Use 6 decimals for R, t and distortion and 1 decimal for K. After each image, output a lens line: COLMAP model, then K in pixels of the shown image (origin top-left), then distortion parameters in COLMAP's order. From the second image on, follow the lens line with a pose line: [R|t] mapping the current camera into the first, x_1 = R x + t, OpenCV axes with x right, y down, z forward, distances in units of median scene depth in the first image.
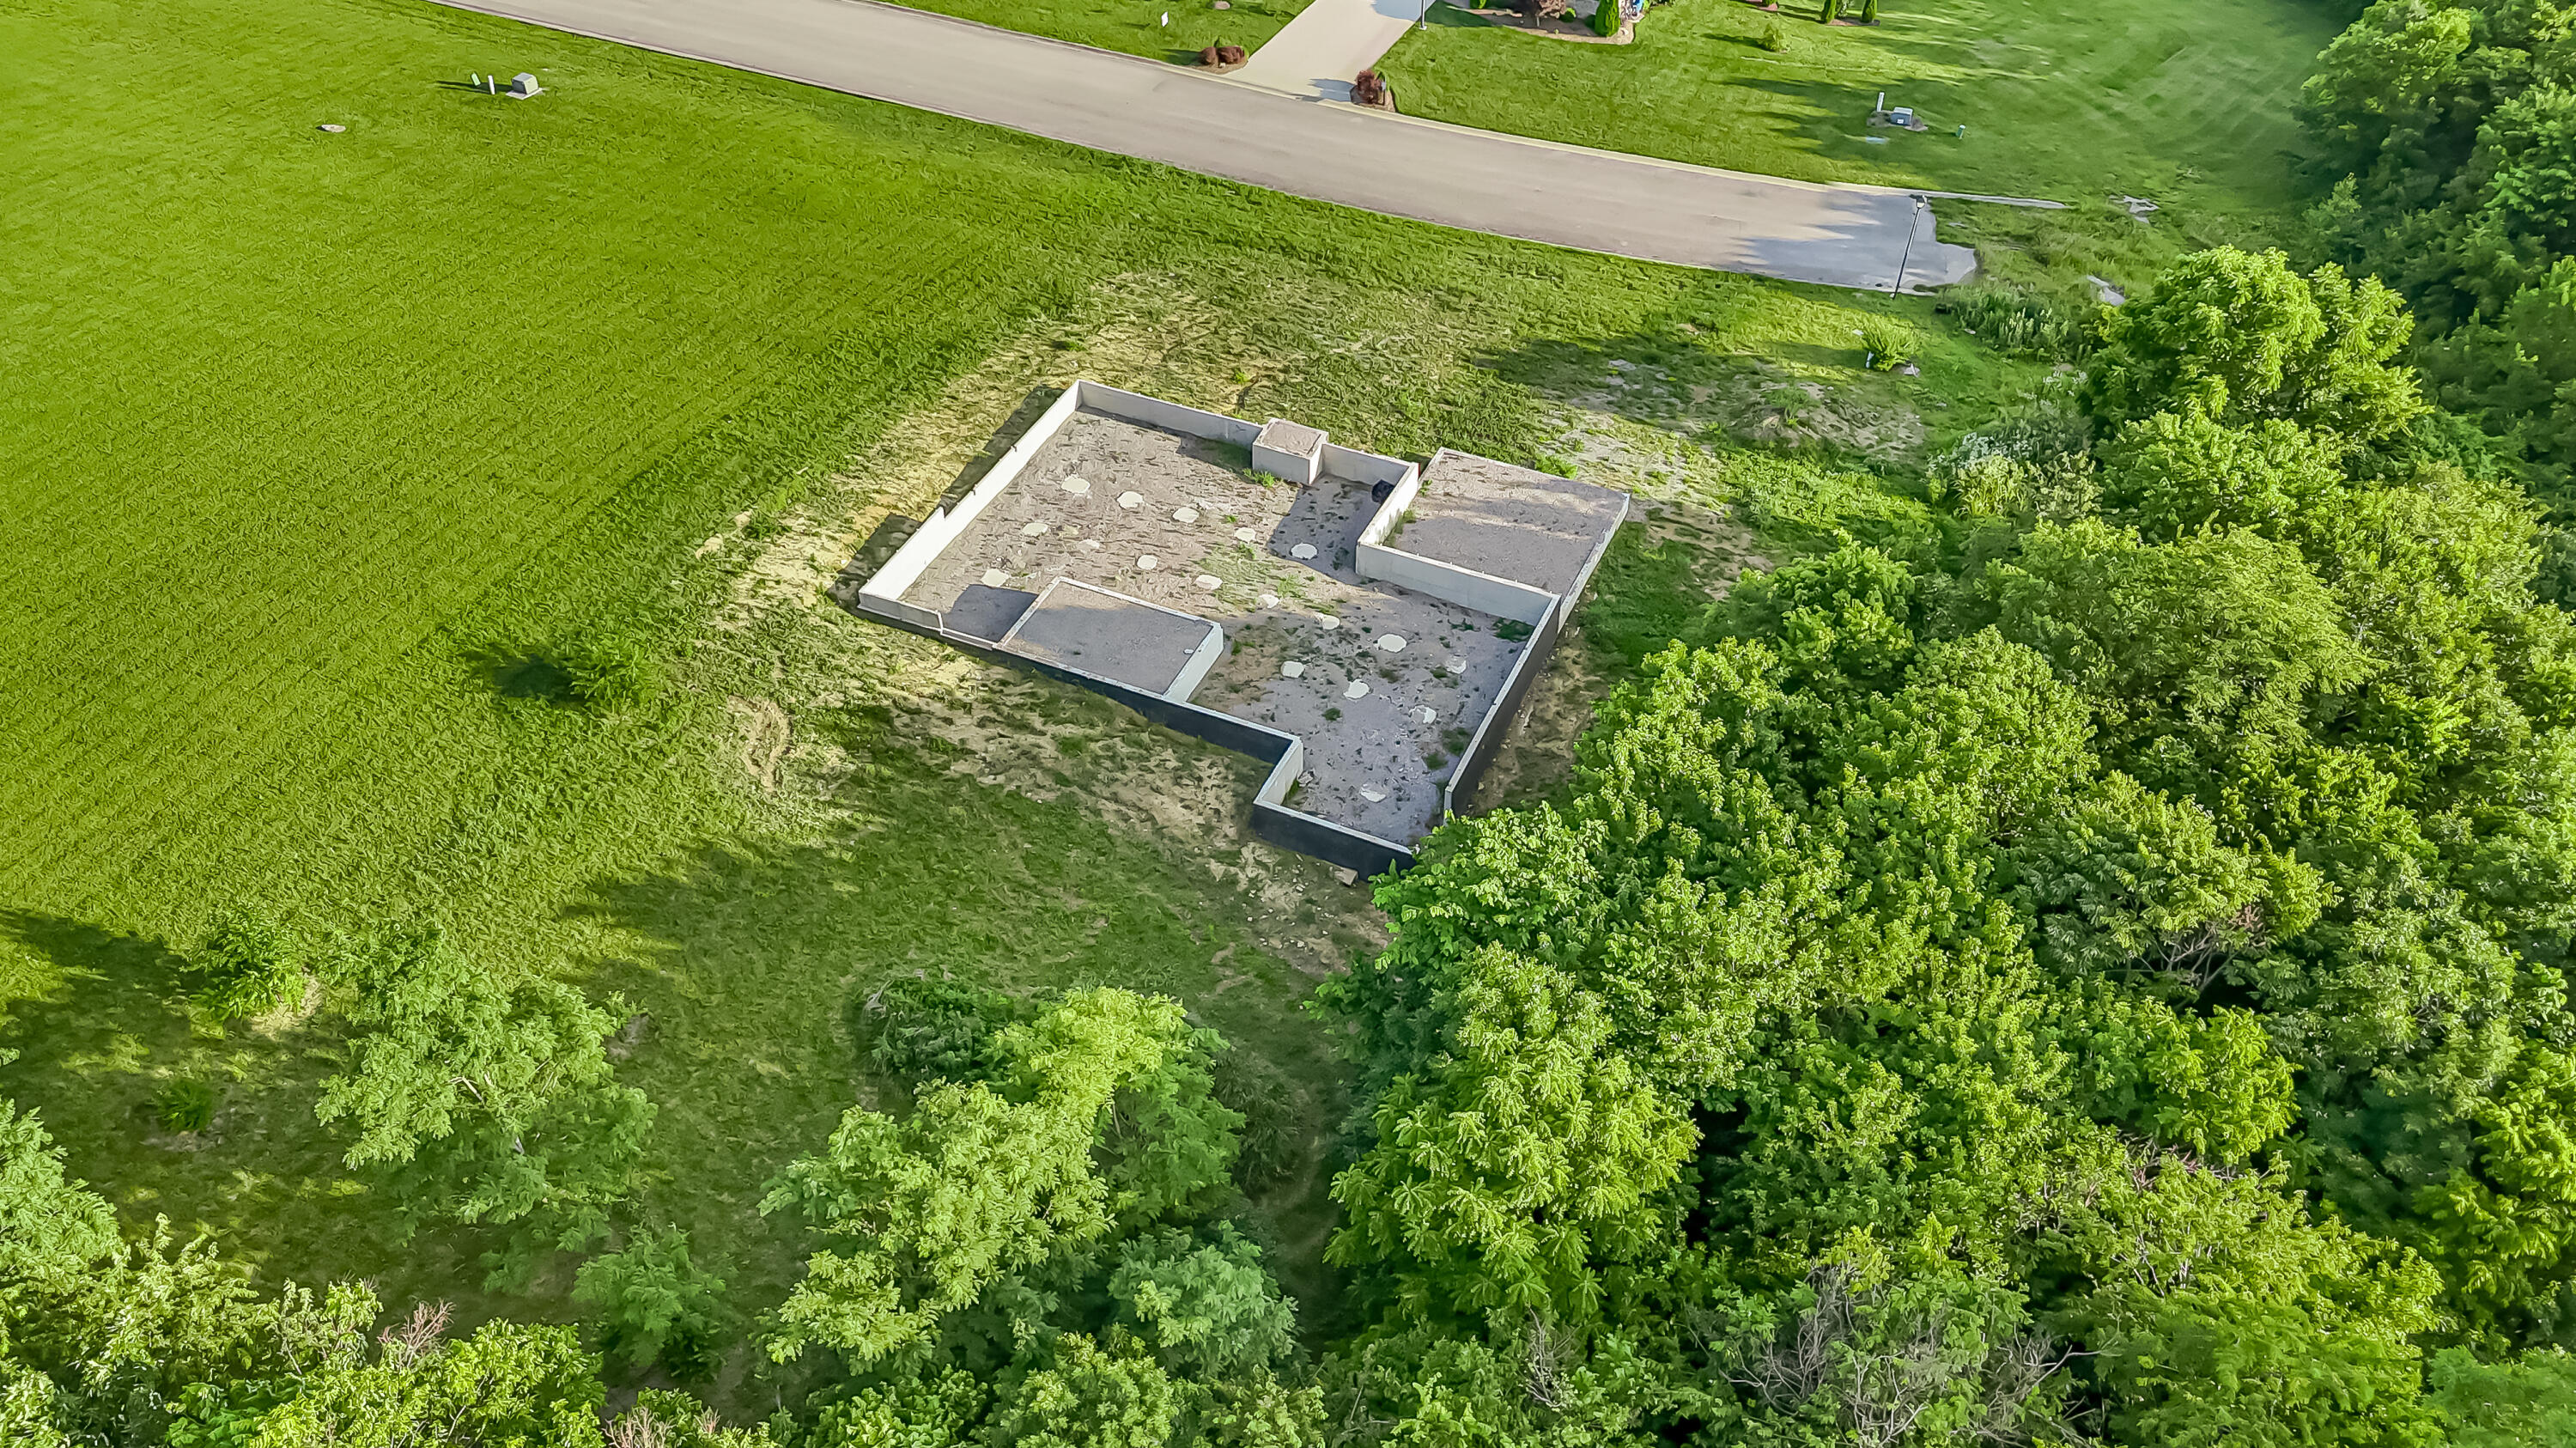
lens RADIAL K [[1956.1, 0, 1294.2], [0, 1956.1, 729.2], [0, 0, 1]] dist [0.101634, -0.142892]
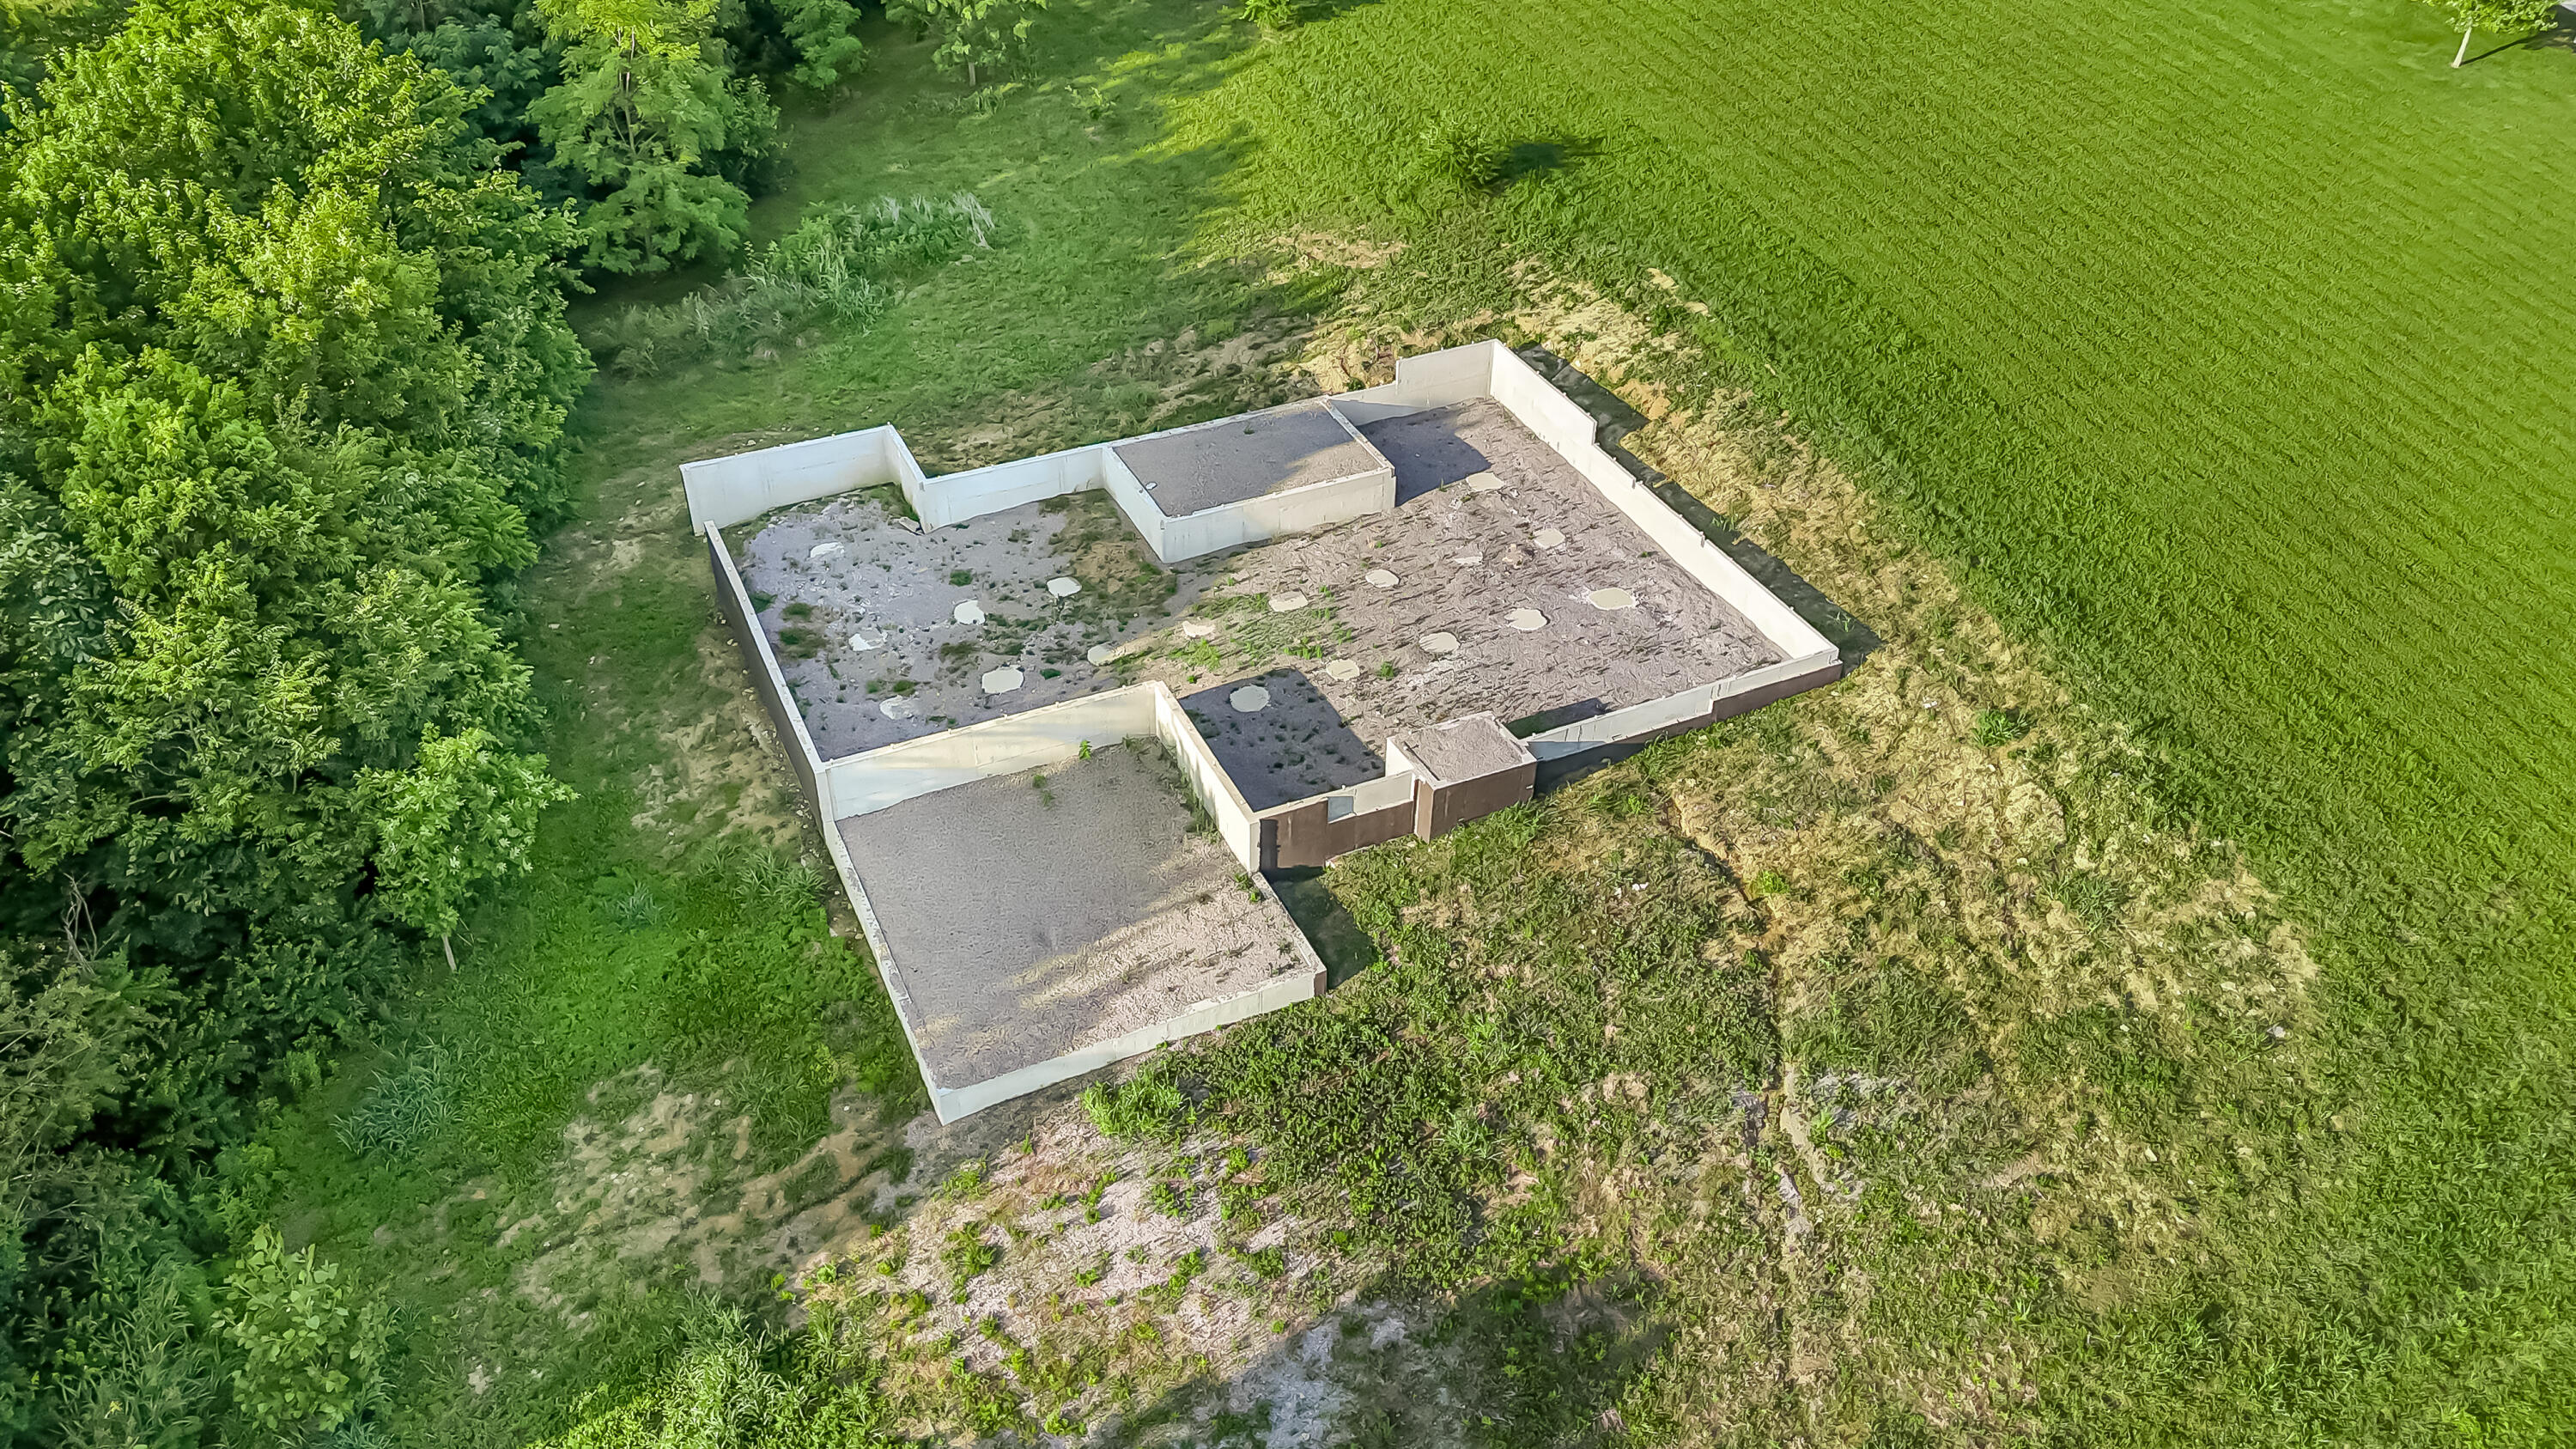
lens RADIAL K [[1956.2, 0, 1294.2], [0, 1956.2, 729.7], [0, 0, 1]] dist [0.101634, -0.142892]
pose [[-0.651157, 0.461951, -0.602159, 0.359888], [-0.525349, 0.298251, 0.796903, -0.567627], [0.547725, 0.835253, 0.048477, 0.954529]]
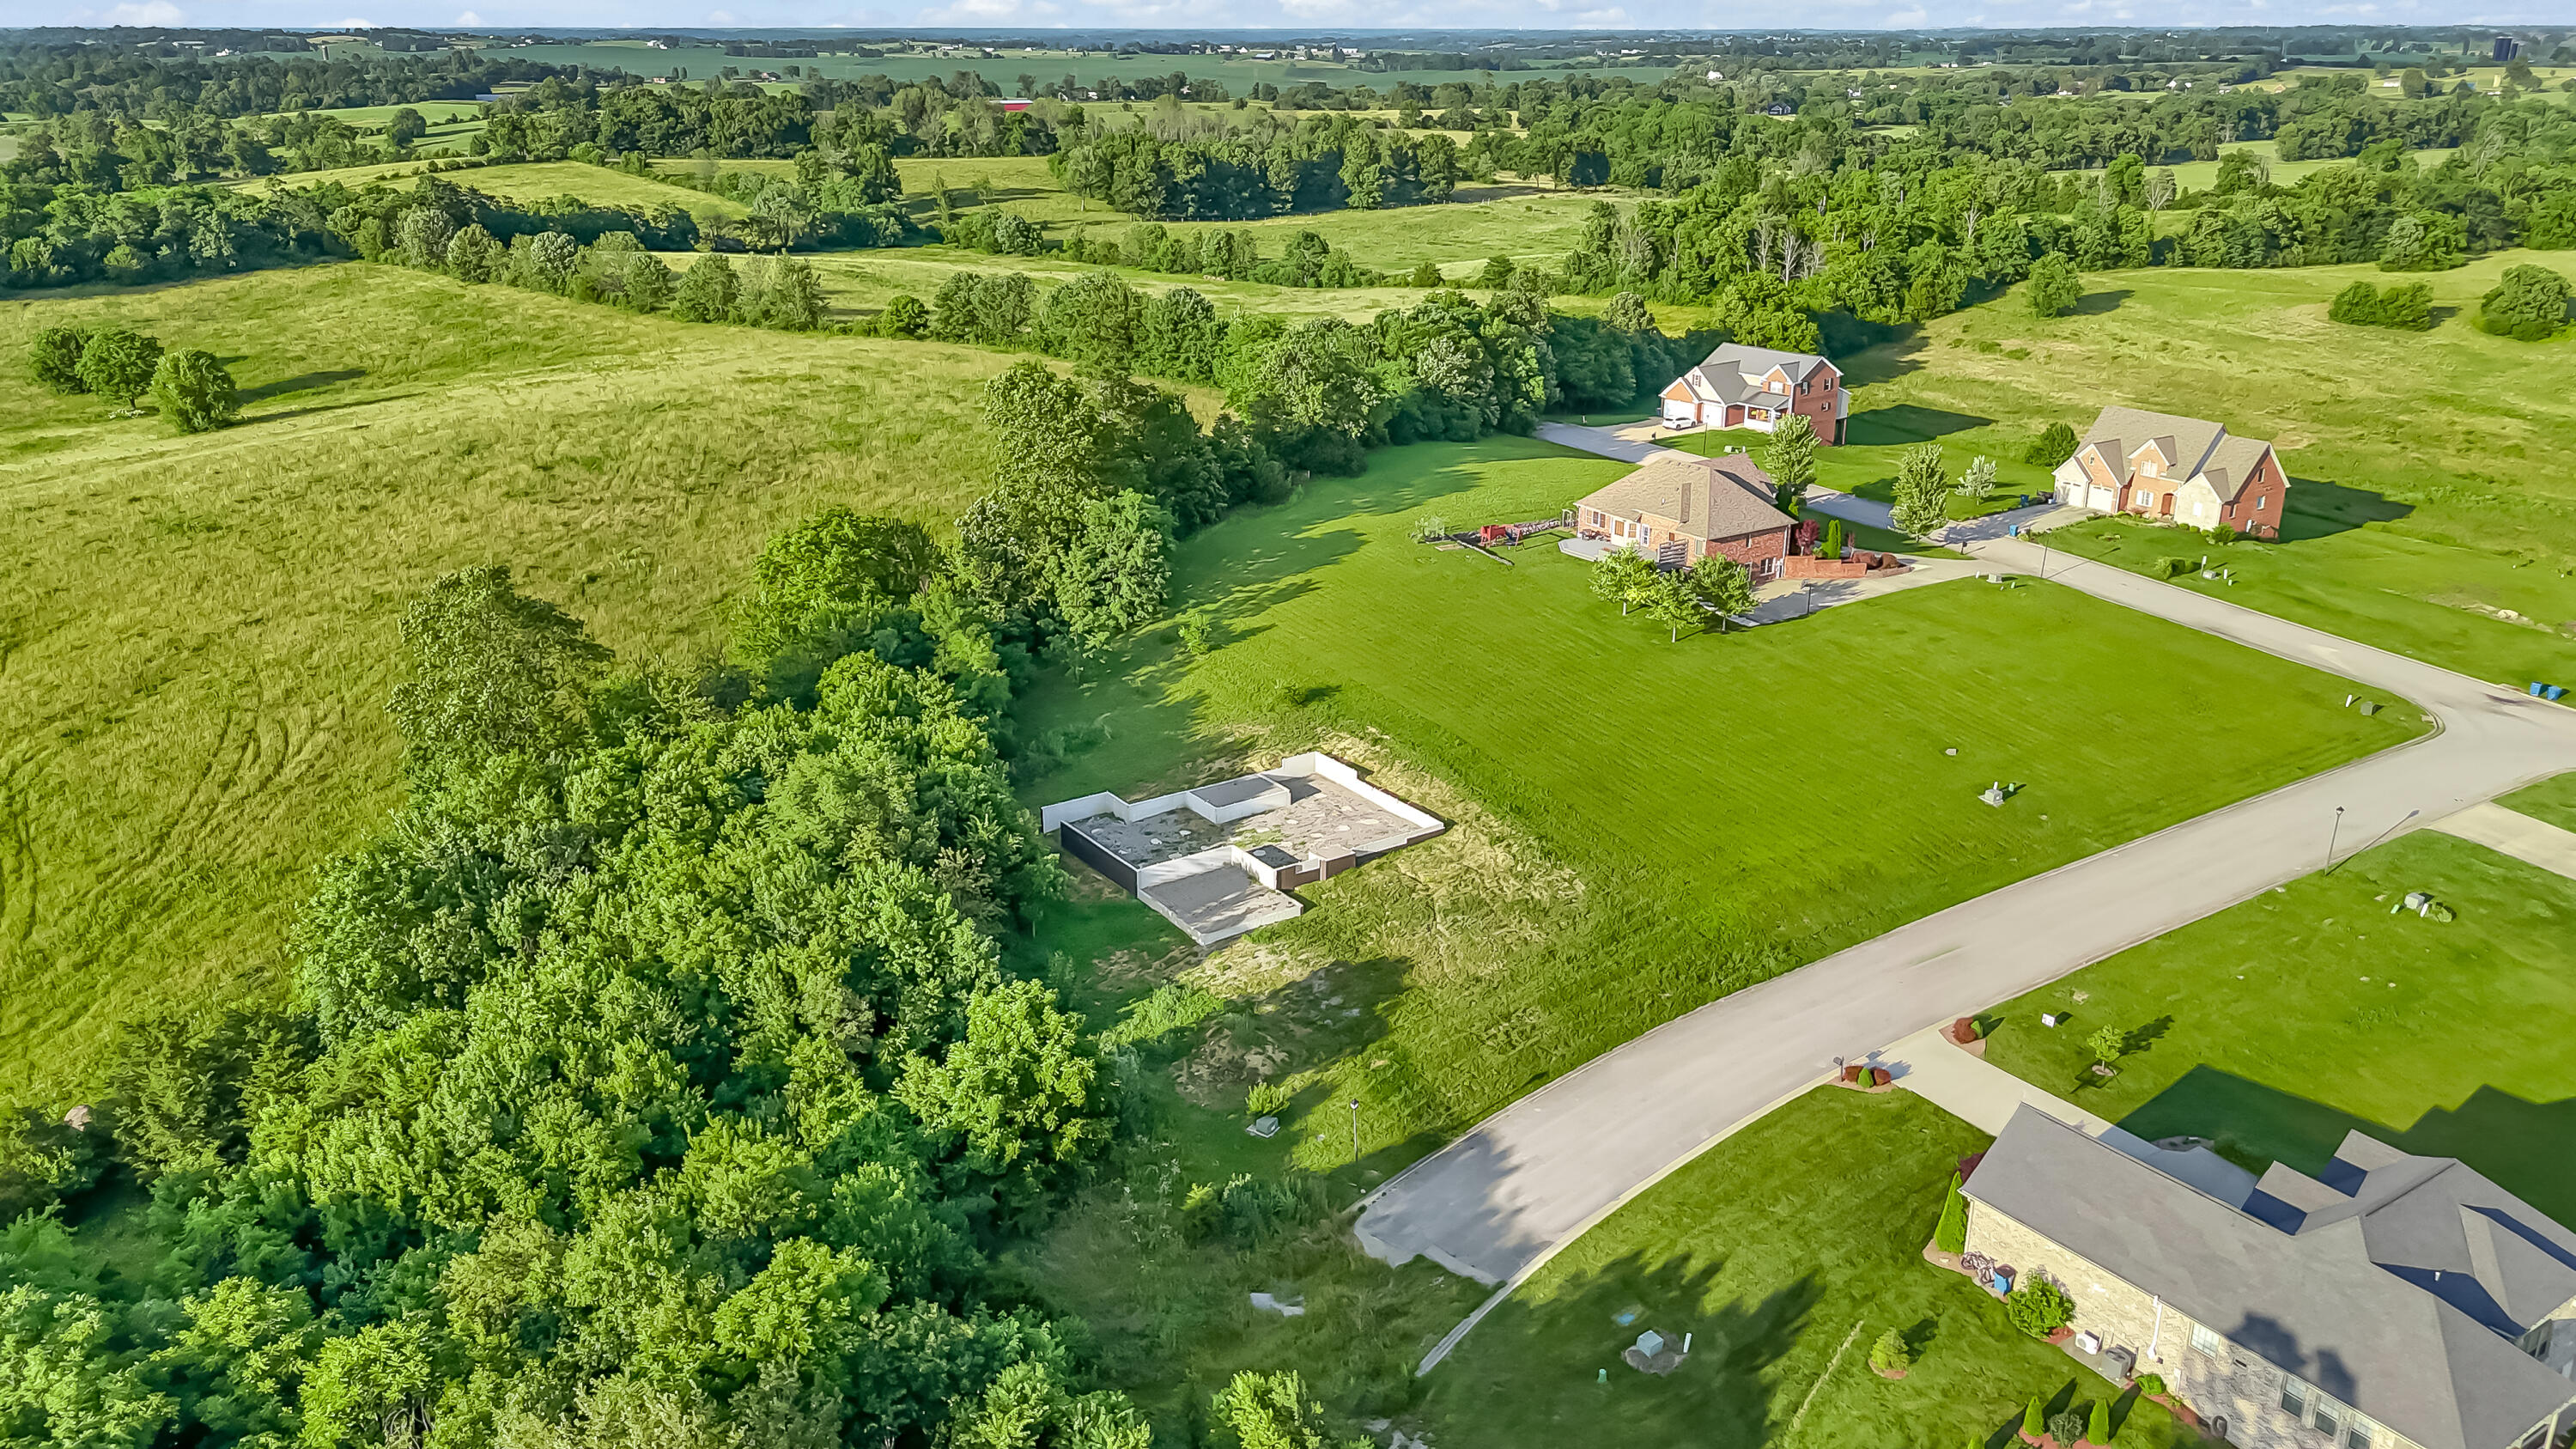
lens RADIAL K [[1956.2, 0, 1294.2], [0, 1956.2, 729.7], [0, 0, 1]] dist [0.101634, -0.142892]
pose [[-0.513603, 0.296229, -0.805271, 1.418868], [-0.586145, 0.564261, 0.581415, -1.229870], [0.626615, 0.770621, -0.116173, 1.110904]]
